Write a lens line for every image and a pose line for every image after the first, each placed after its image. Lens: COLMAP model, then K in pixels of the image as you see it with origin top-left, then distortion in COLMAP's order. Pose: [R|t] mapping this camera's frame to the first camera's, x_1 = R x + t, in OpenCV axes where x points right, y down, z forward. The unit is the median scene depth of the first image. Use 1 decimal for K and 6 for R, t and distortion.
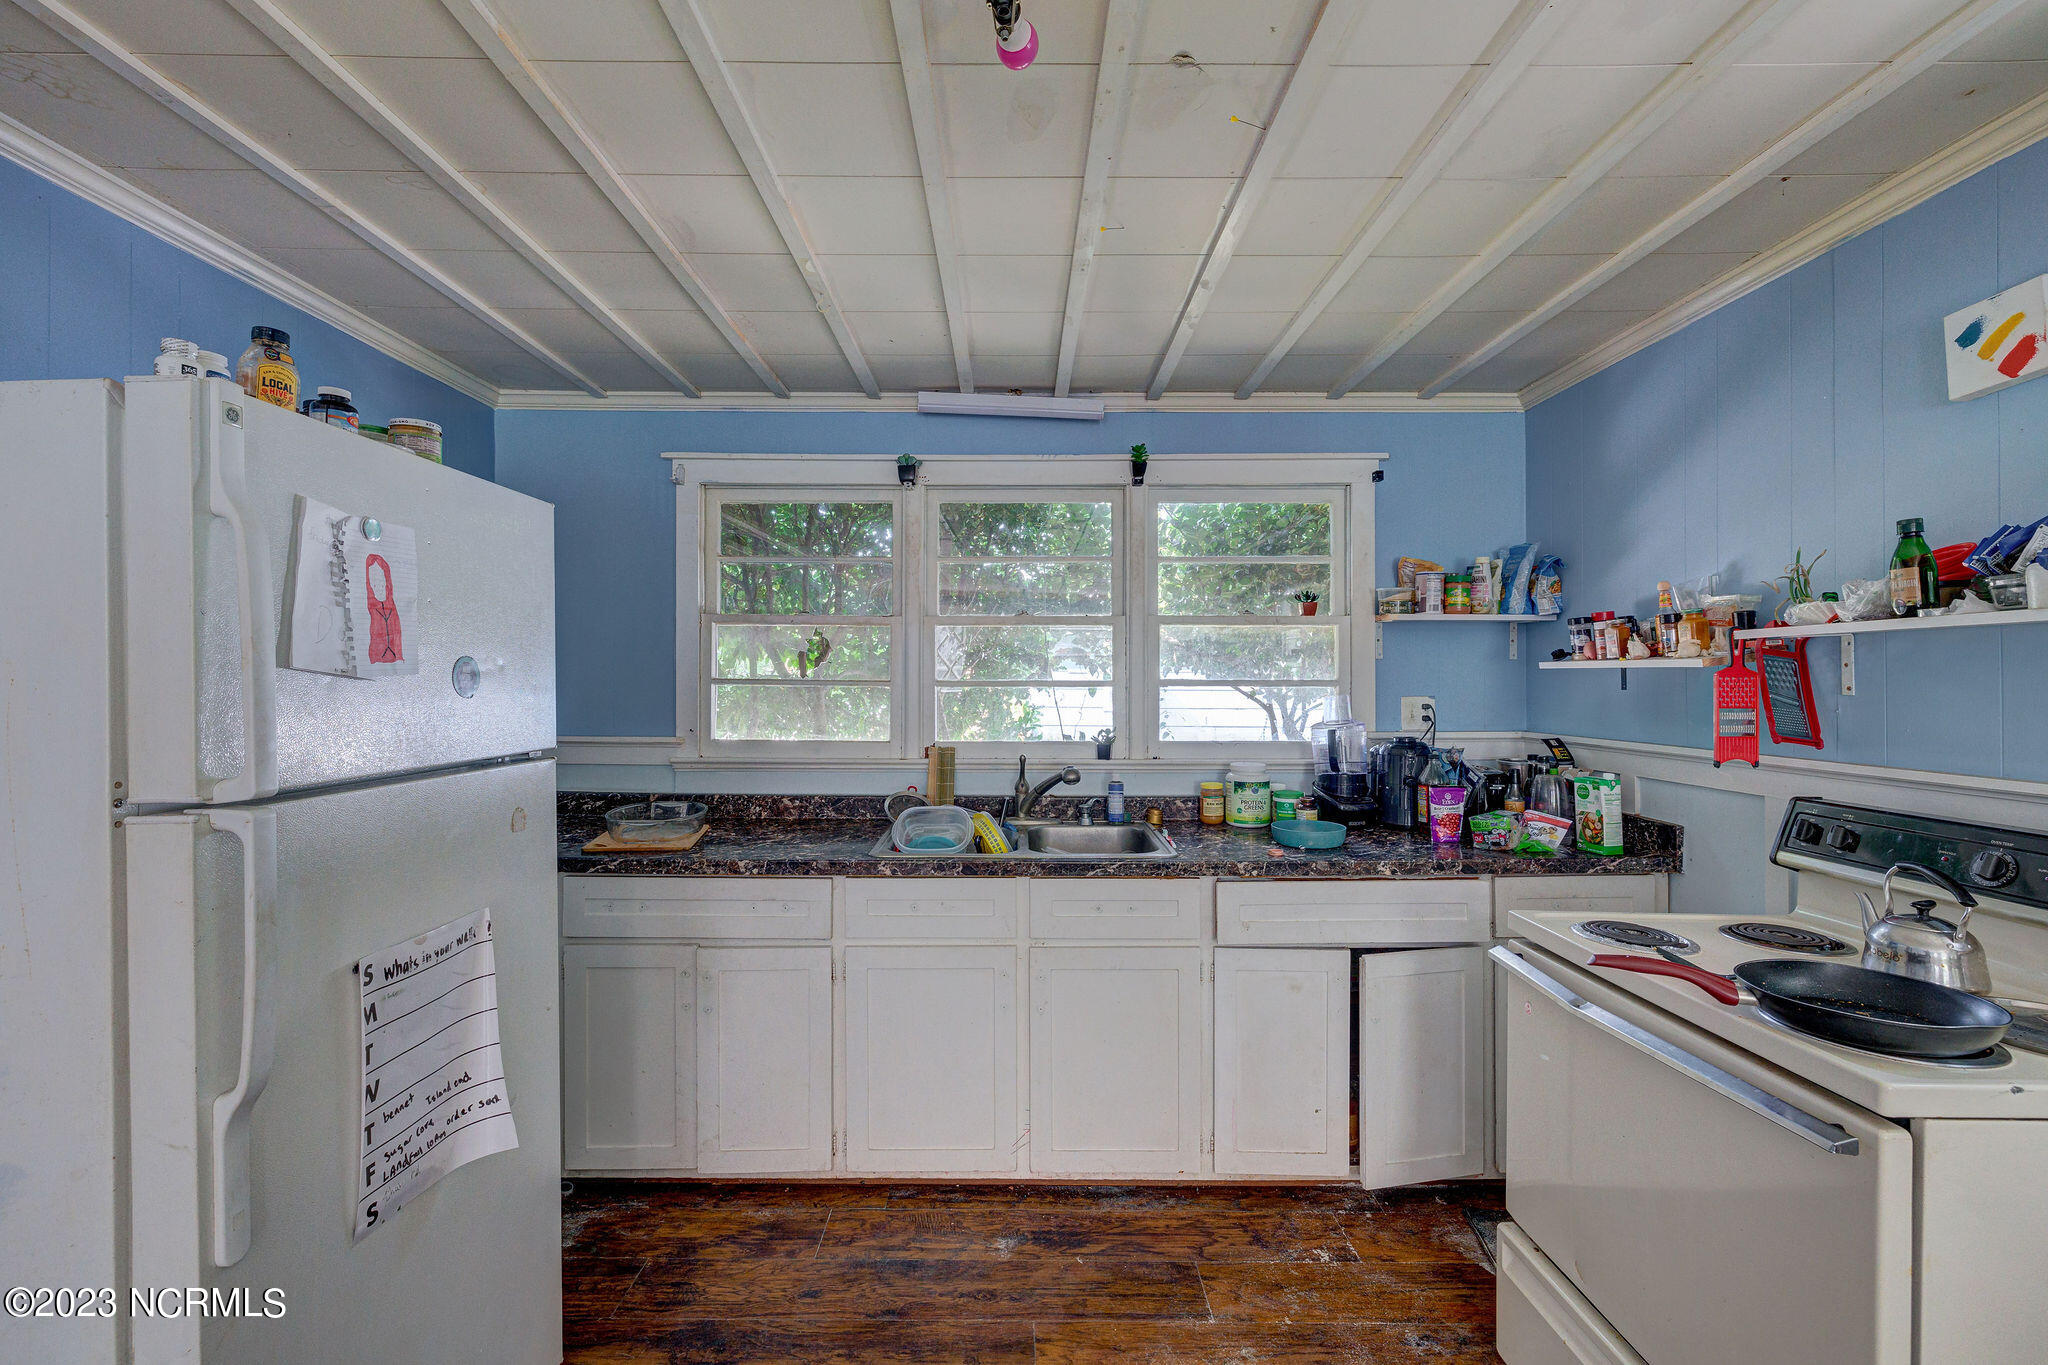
lens RADIAL K [[864.6, 0, 1007.7], [0, 864.6, 677.4], [0, 0, 1]] dist [-0.000455, -0.000069]
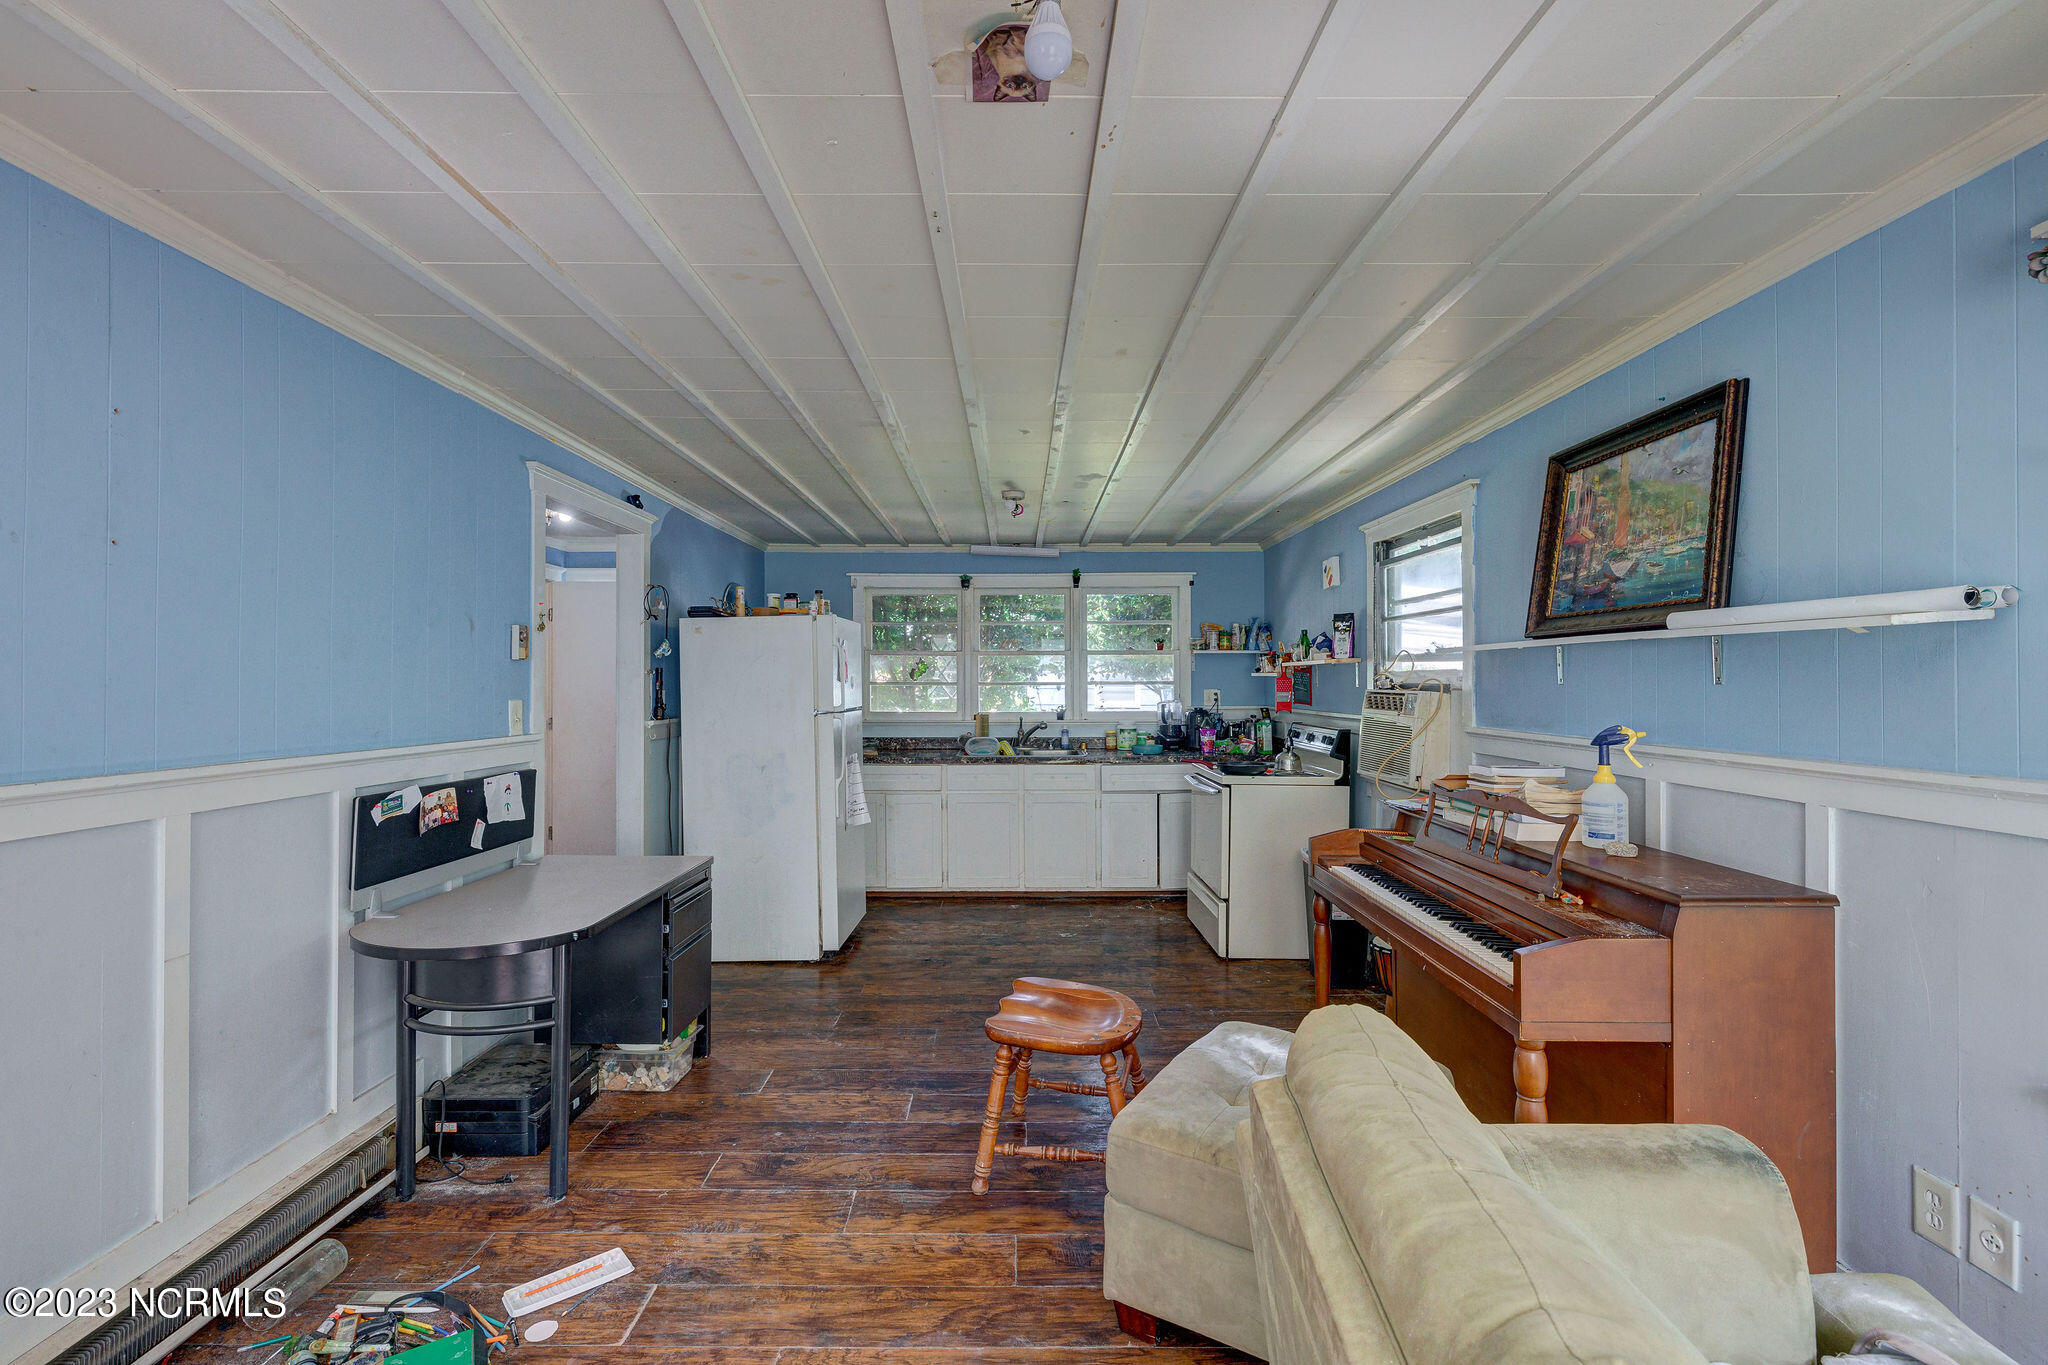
lens RADIAL K [[945.6, 0, 1024.0], [0, 945.6, 682.5], [0, 0, 1]] dist [0.001202, 0.000126]
pose [[0.999857, -0.003560, 0.016521, -0.013152], [0.003495, 0.999986, 0.003977, -0.004986], [-0.016535, -0.003919, 0.999856, -1.302922]]
